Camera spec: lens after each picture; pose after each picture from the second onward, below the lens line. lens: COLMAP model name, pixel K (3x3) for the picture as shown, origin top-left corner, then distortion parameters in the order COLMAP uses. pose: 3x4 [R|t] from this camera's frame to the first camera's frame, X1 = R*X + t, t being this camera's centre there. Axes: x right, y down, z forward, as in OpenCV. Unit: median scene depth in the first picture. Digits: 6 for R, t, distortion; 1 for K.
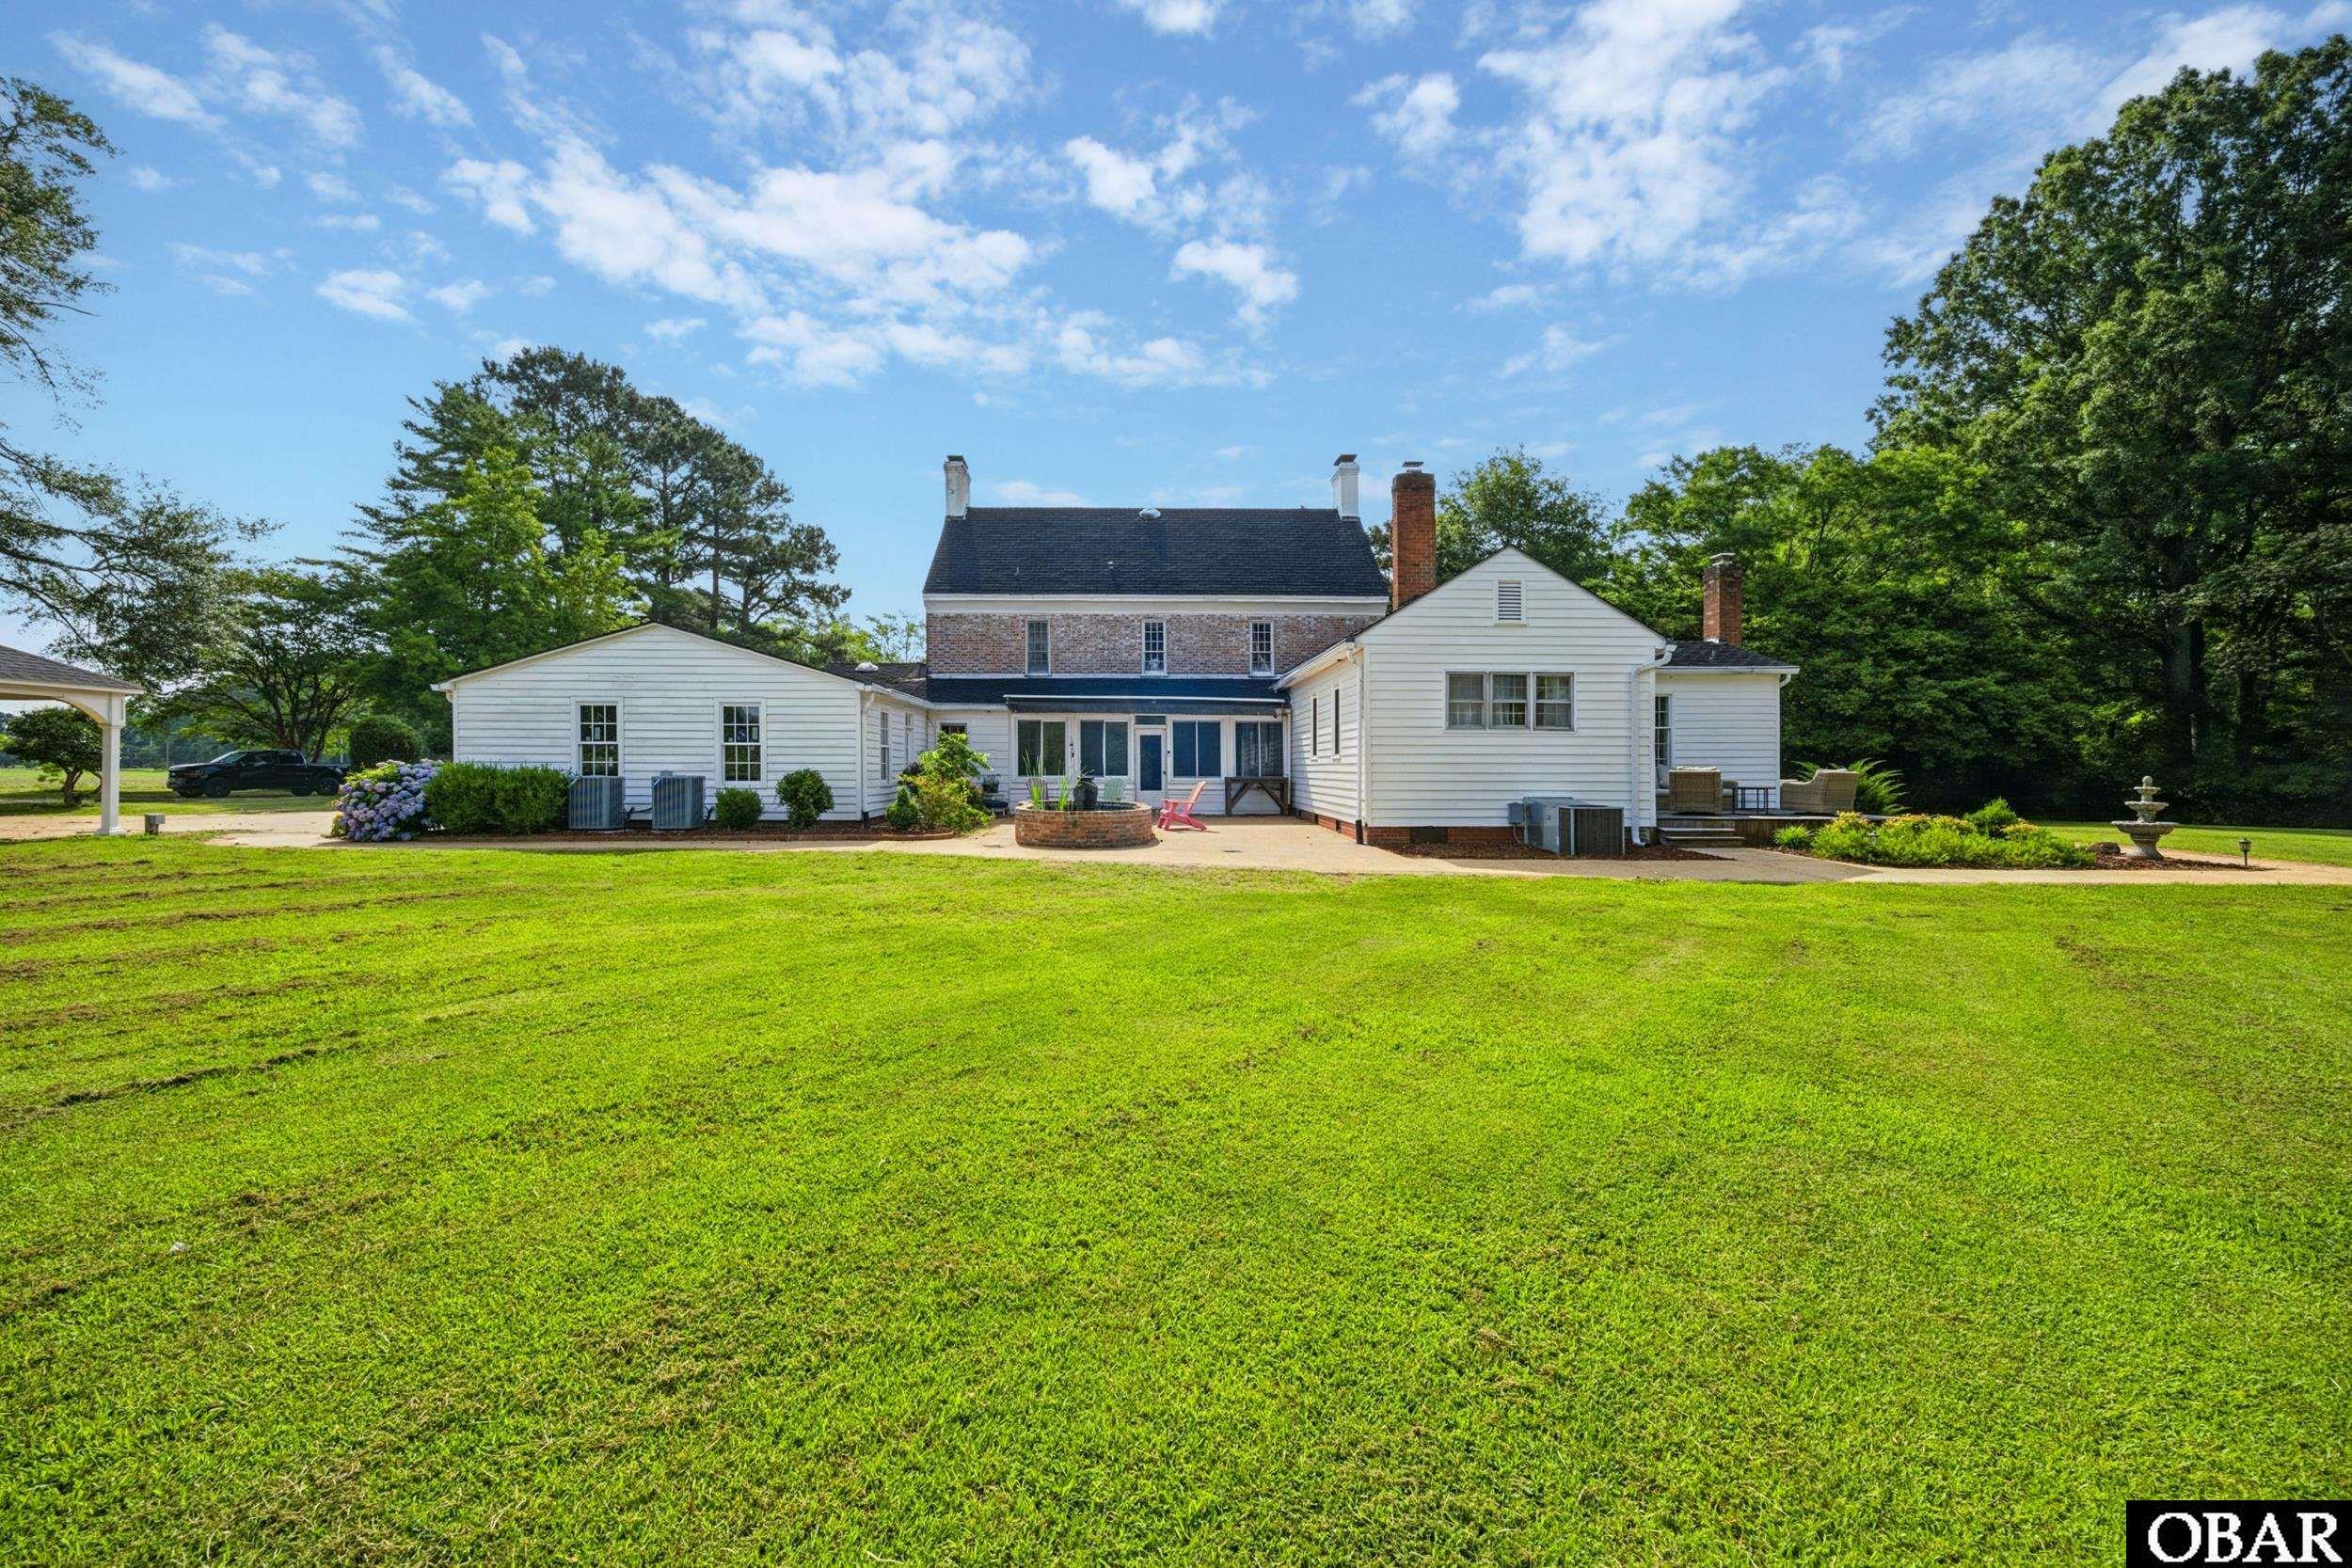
lens RADIAL K [[875.1, 0, 1176.0], [0, 875.1, 784.0], [0, 0, 1]] dist [-0.033942, -0.000001]
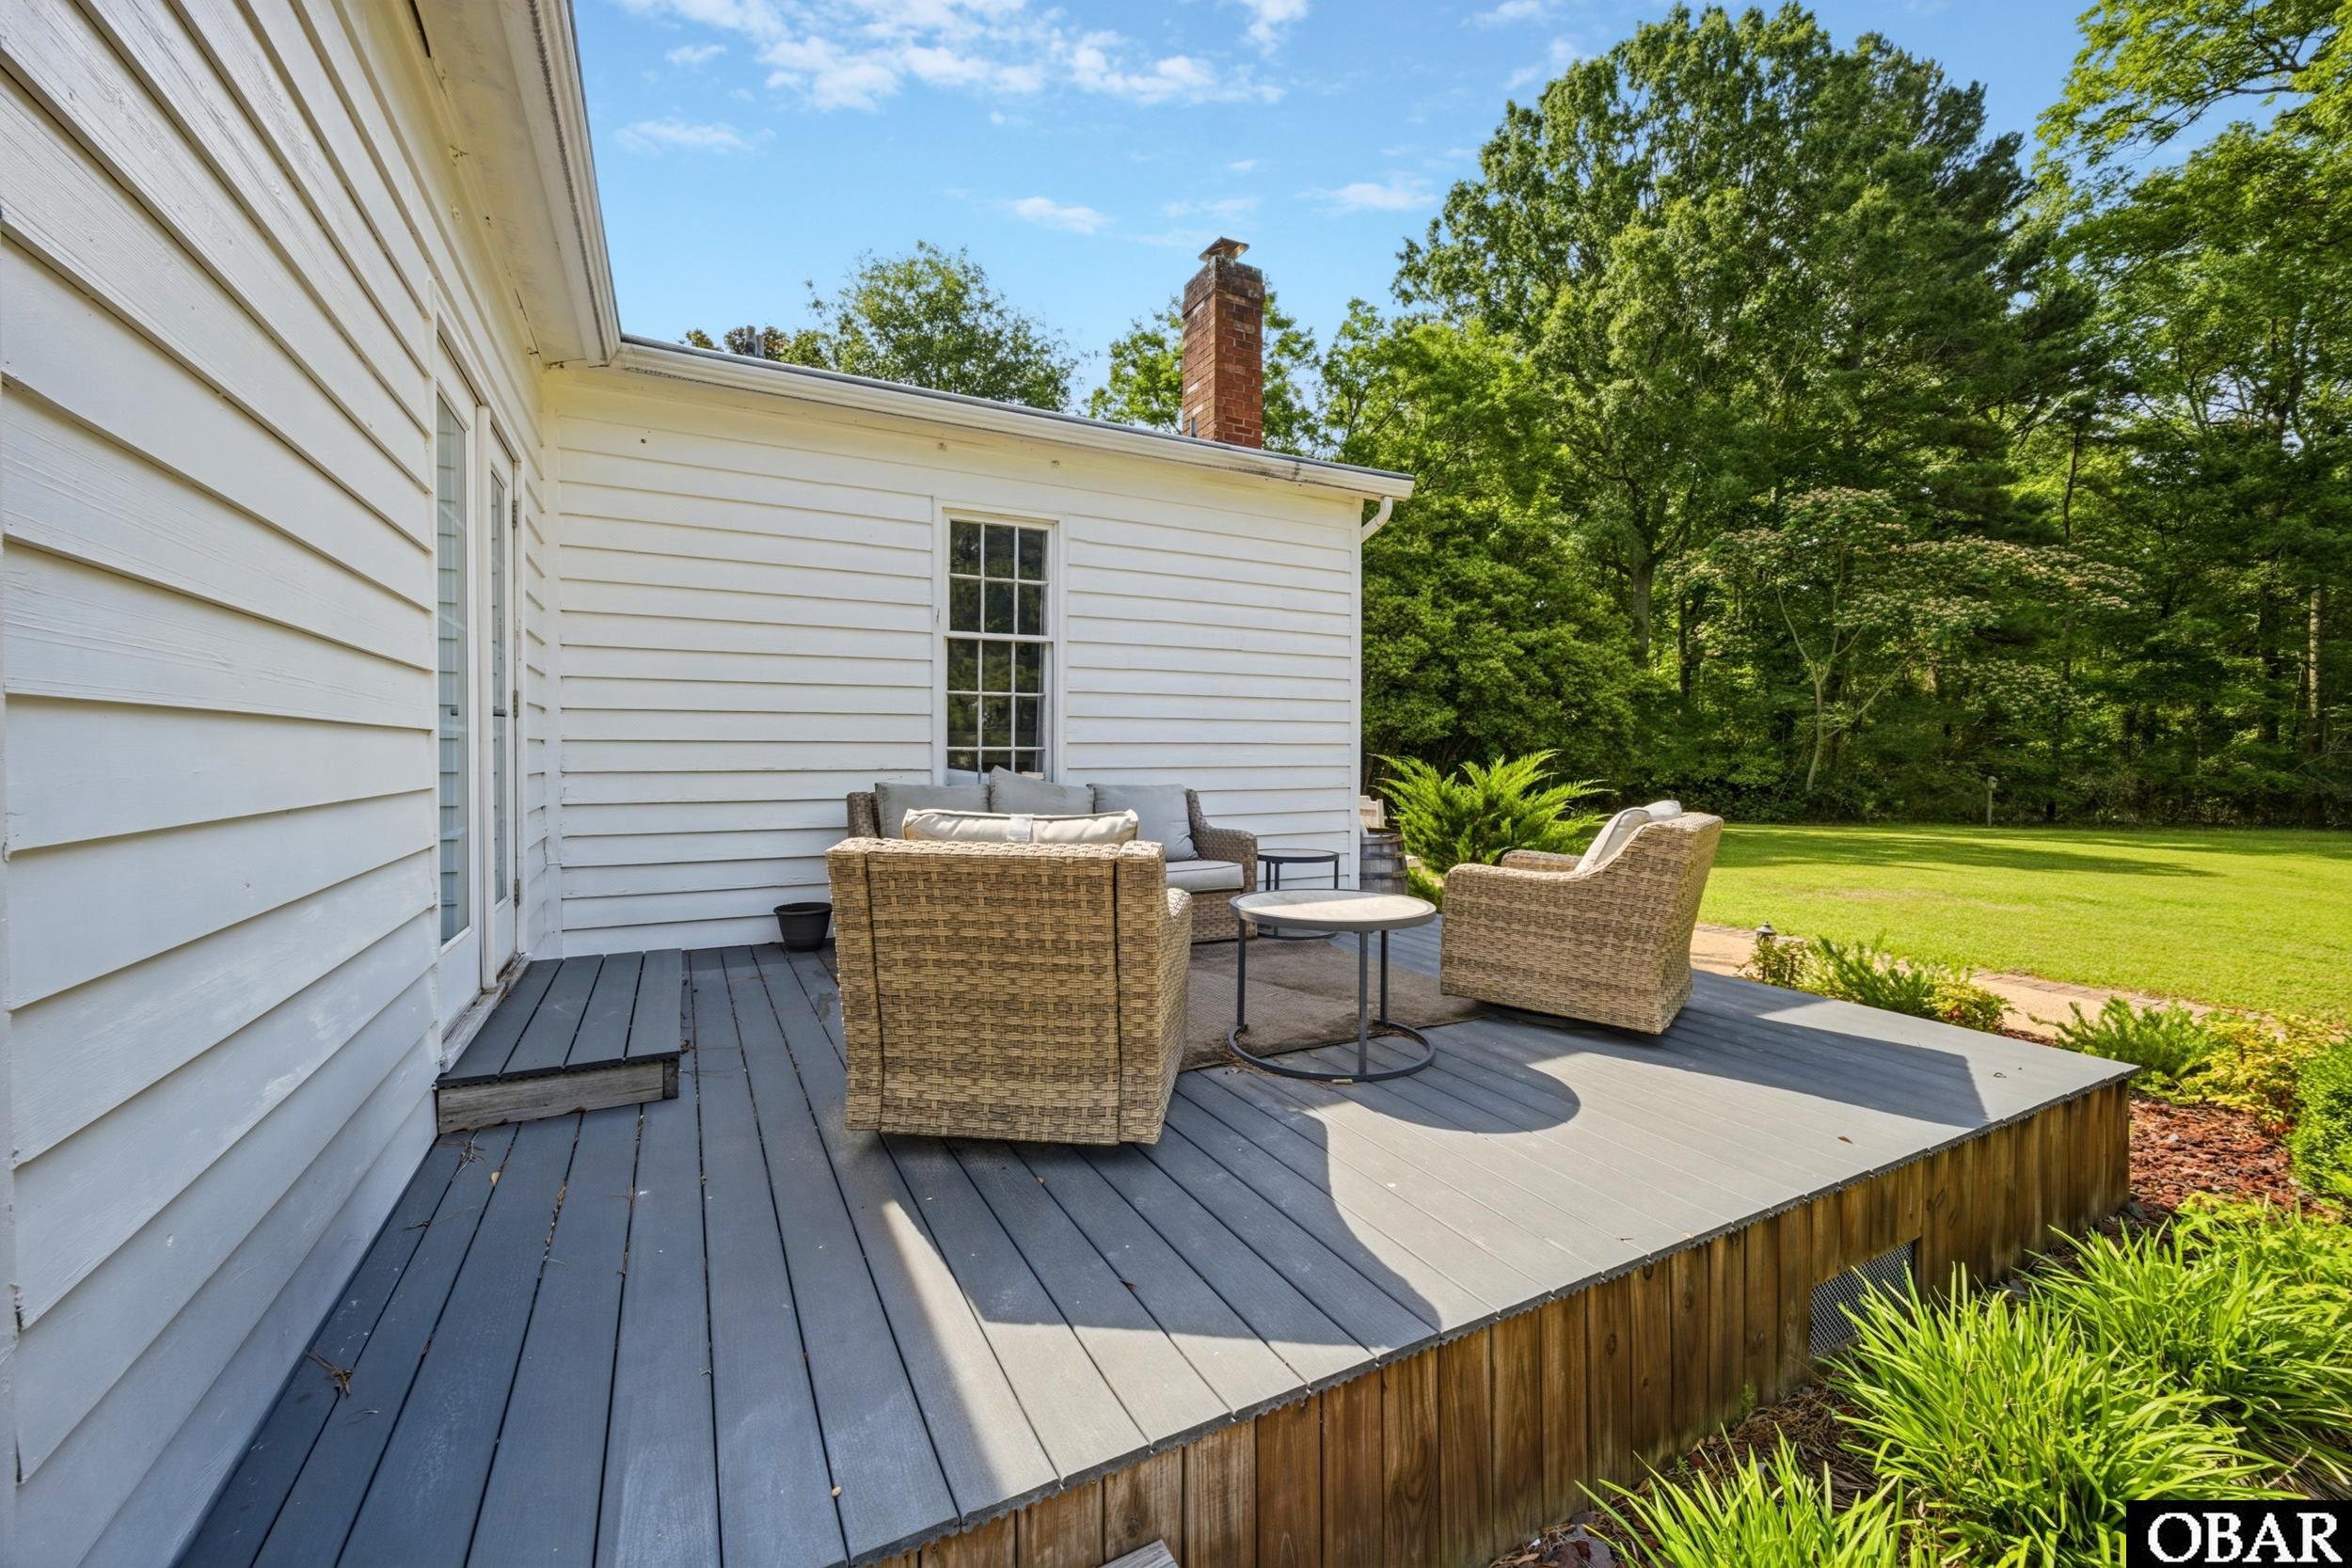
lens RADIAL K [[926.4, 0, 1168.7], [0, 926.4, 767.0], [0, 0, 1]] dist [0.002737, -0.003086]
pose [[0.881143, -0.007508, 0.472790, 0.252689], [0.007380, 0.999971, 0.002125, -0.013622], [-0.472792, 0.001617, 0.881173, 0.390764]]
